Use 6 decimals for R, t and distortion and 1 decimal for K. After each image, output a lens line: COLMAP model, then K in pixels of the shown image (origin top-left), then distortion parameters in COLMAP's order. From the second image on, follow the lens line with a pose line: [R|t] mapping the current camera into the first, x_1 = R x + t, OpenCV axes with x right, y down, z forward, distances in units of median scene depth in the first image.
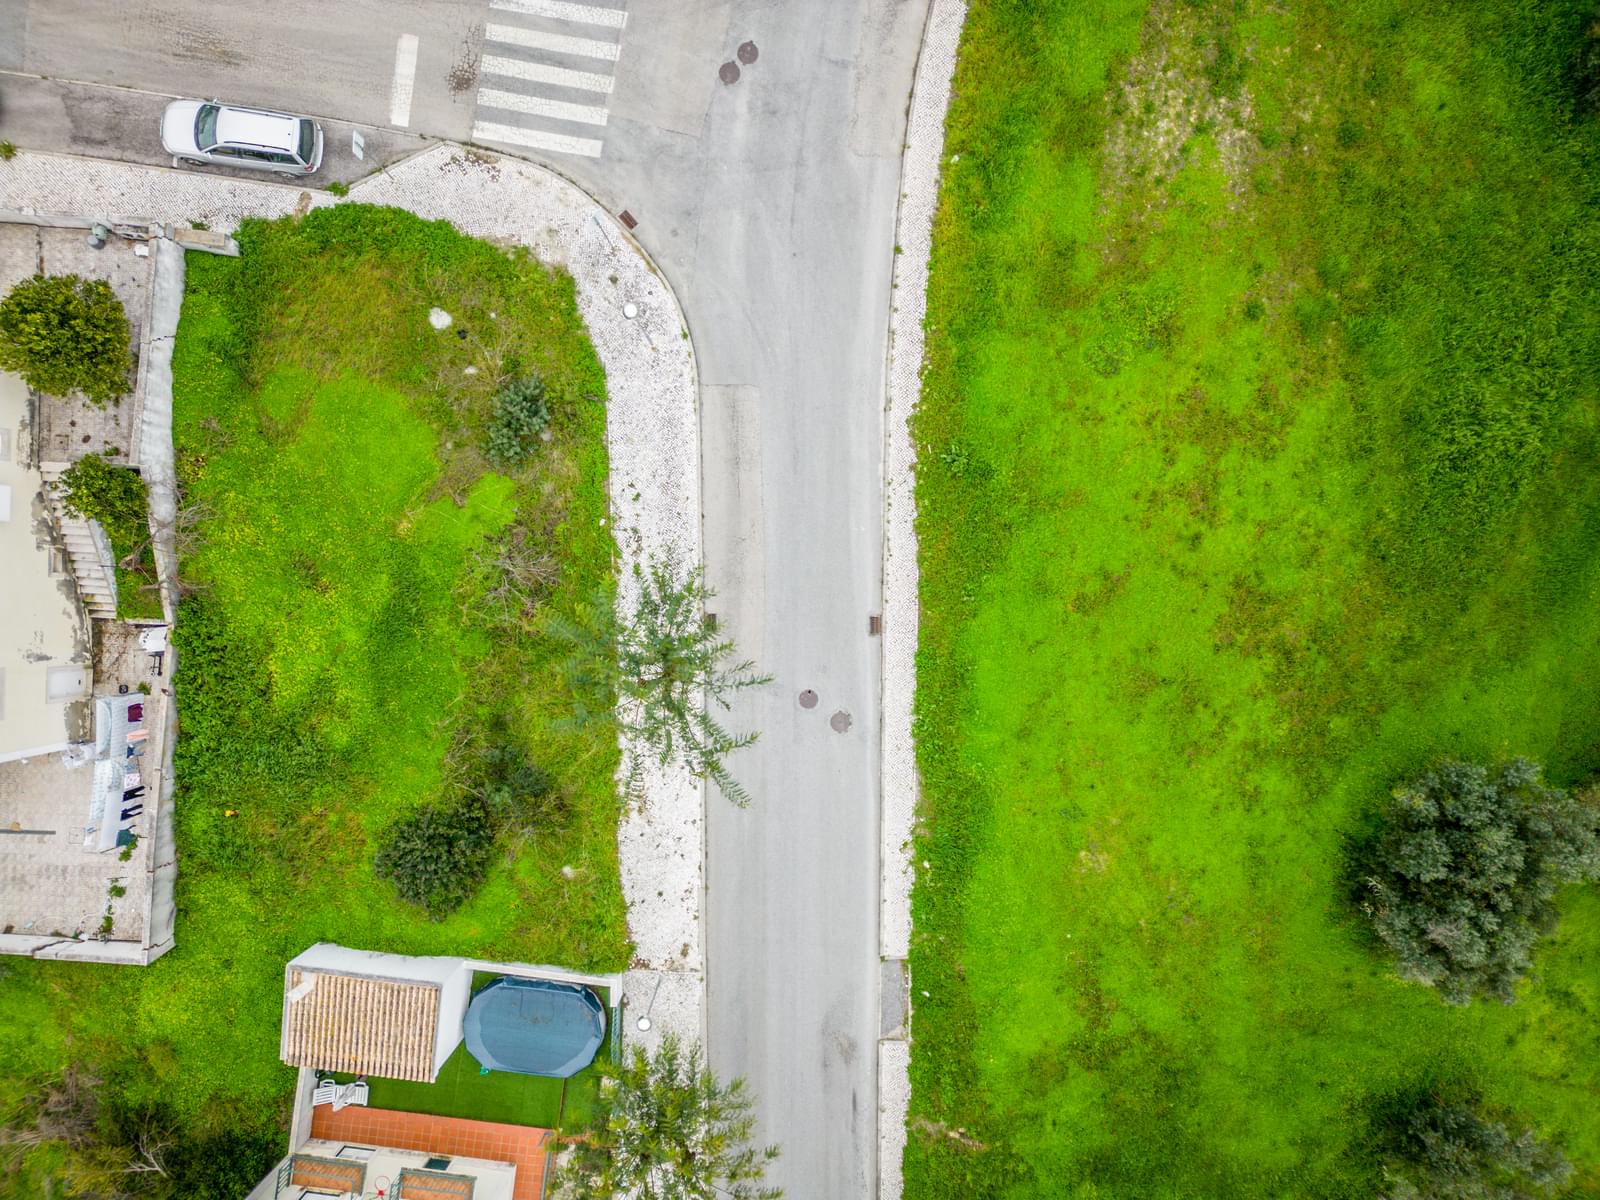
lens RADIAL K [[1116.3, 0, 801.7], [0, 1116.3, 592.9], [0, 0, 1]] dist [0.078769, -0.073384]
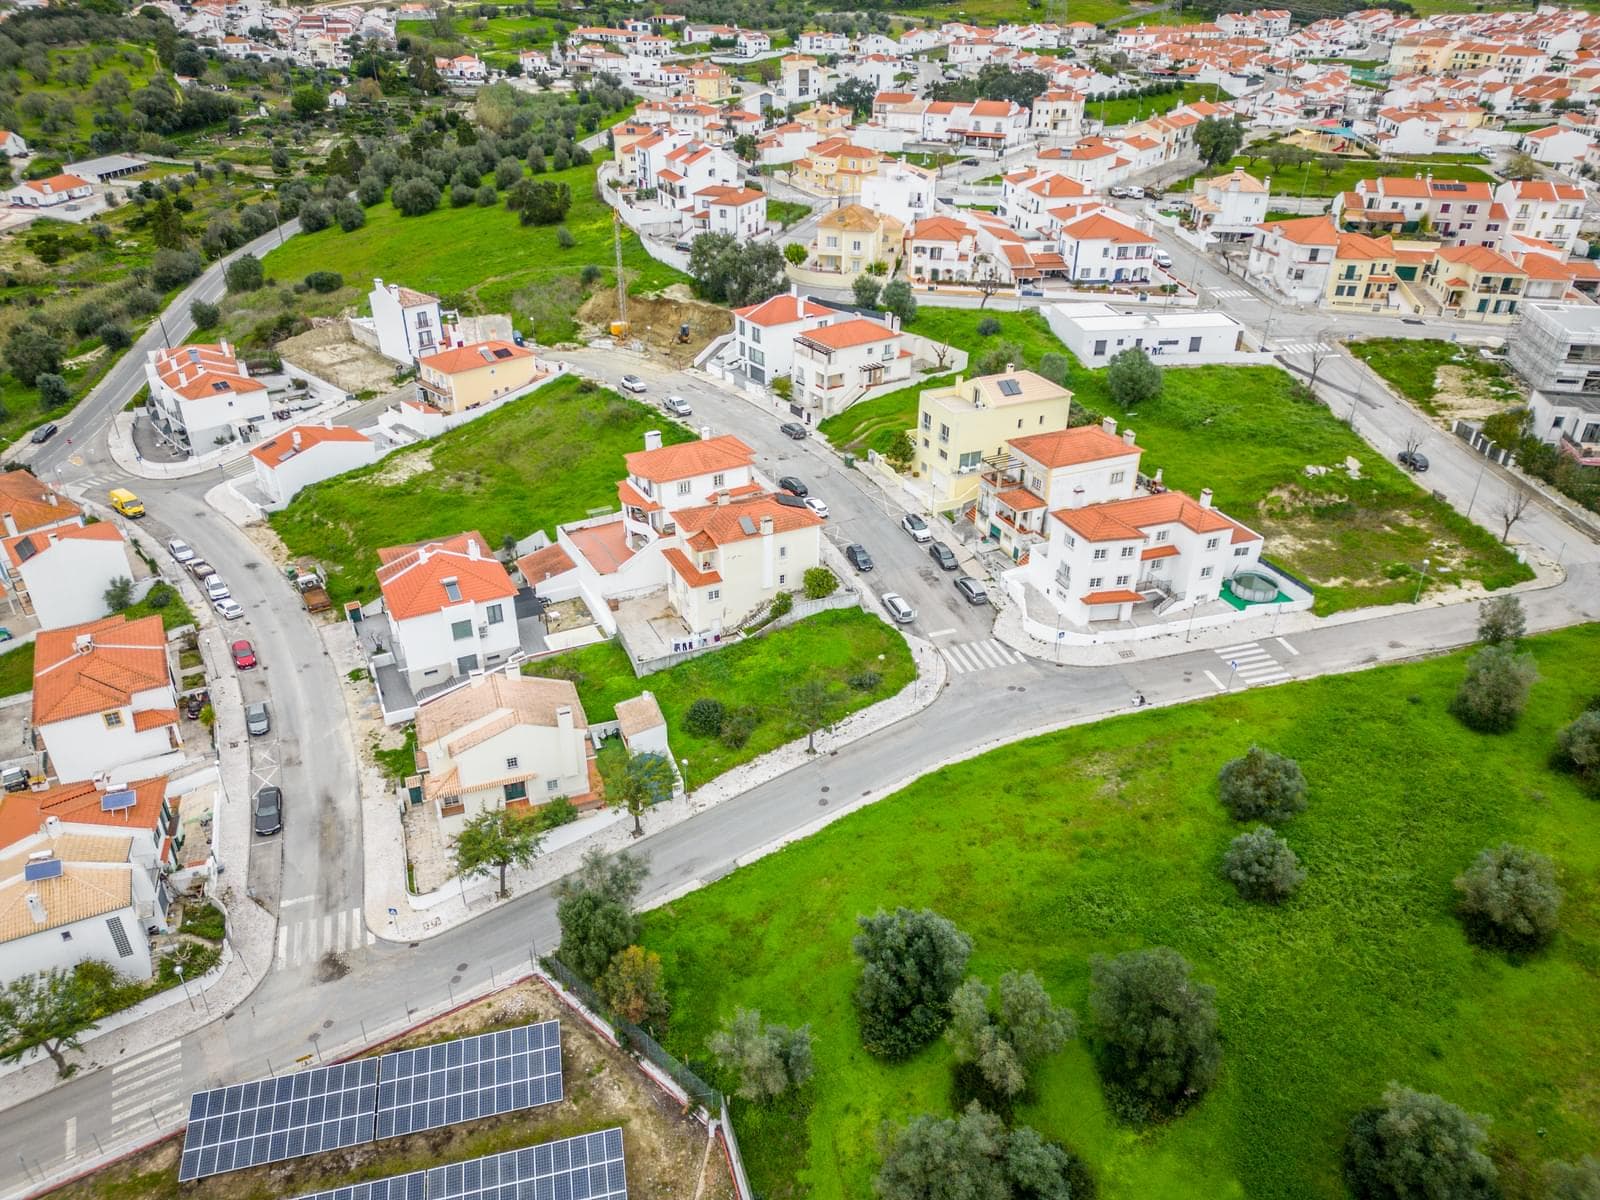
lens RADIAL K [[1116.3, 0, 800.0], [0, 1116.3, 595.9], [0, 0, 1]] dist [0.078769, -0.073384]
pose [[0.465018, 0.441669, -0.767259, 1.691165], [-0.885248, 0.222464, -0.408468, 1.065903], [-0.009721, 0.869159, 0.494437, -0.546674]]
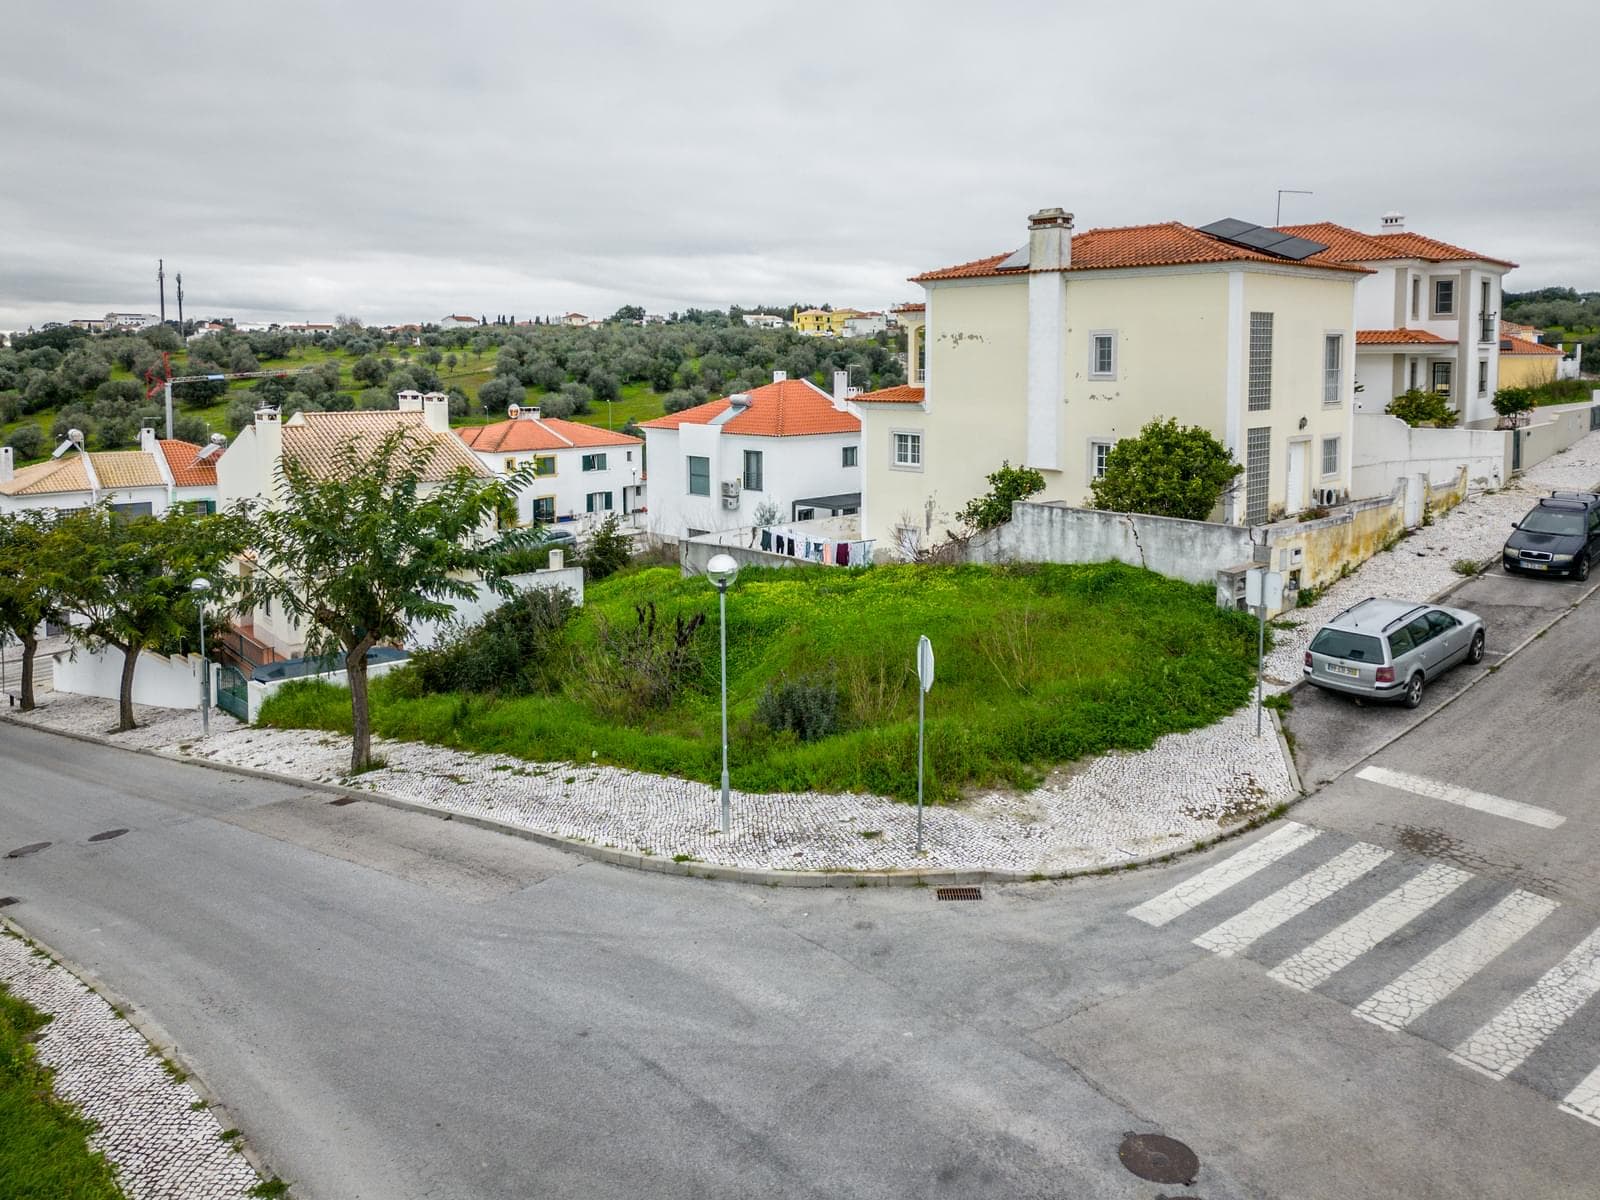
lens RADIAL K [[1172.6, 0, 803.5], [0, 1172.6, 450.0], [0, 0, 1]] dist [0.033228, -0.014888]
pose [[-0.692895, 0.064164, -0.718178, 0.189840], [-0.720999, -0.051351, 0.691030, -0.583373], [0.007460, 0.996617, 0.081843, 0.800002]]
